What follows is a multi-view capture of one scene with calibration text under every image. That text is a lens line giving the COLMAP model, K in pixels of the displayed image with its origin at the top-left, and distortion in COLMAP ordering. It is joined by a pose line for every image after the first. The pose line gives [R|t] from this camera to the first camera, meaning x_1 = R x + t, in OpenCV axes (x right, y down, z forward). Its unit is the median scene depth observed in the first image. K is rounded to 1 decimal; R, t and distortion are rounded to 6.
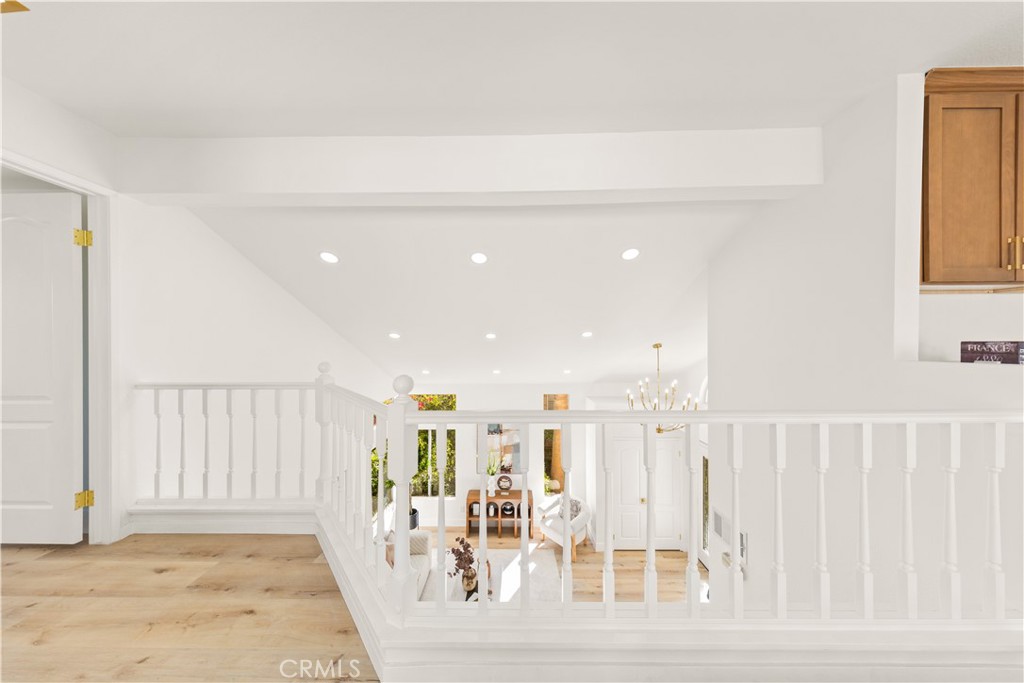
lens RADIAL K [[302.0, 0, 515.5], [0, 302.0, 341.9], [0, 0, 1]] dist [0.004043, 0.000024]
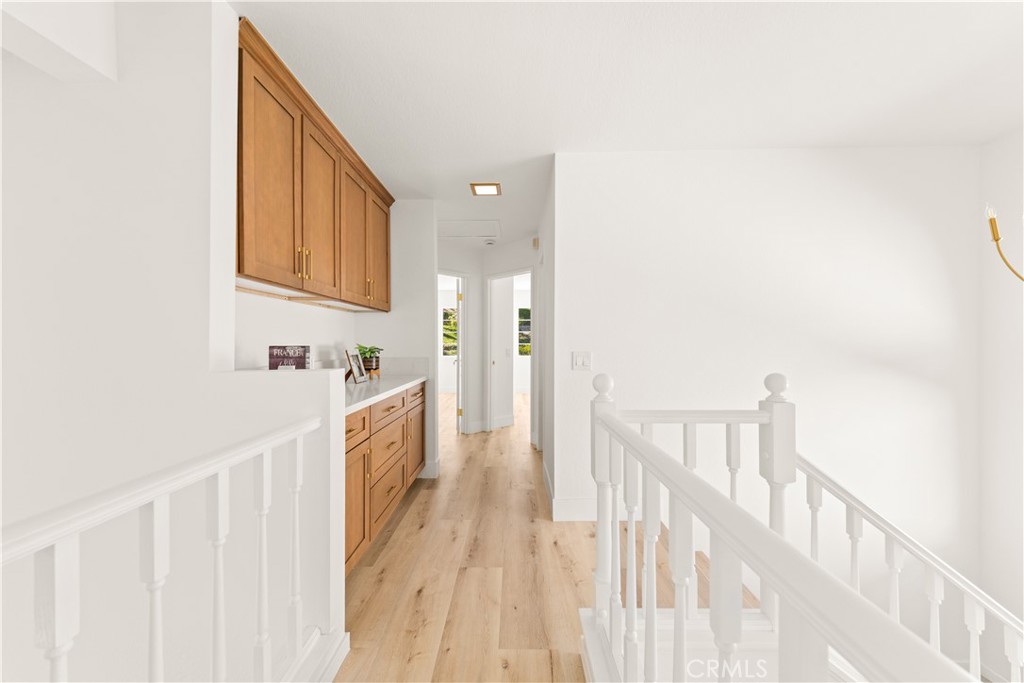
lens RADIAL K [[370.1, 0, 512.1], [0, 370.1, 341.8], [0, 0, 1]] dist [0.004849, -0.001257]
pose [[0.008532, 0.005006, 0.999951, 0.356198], [0.002953, 0.999983, -0.005031, -0.006247], [-0.999959, 0.002996, 0.008517, 0.261910]]
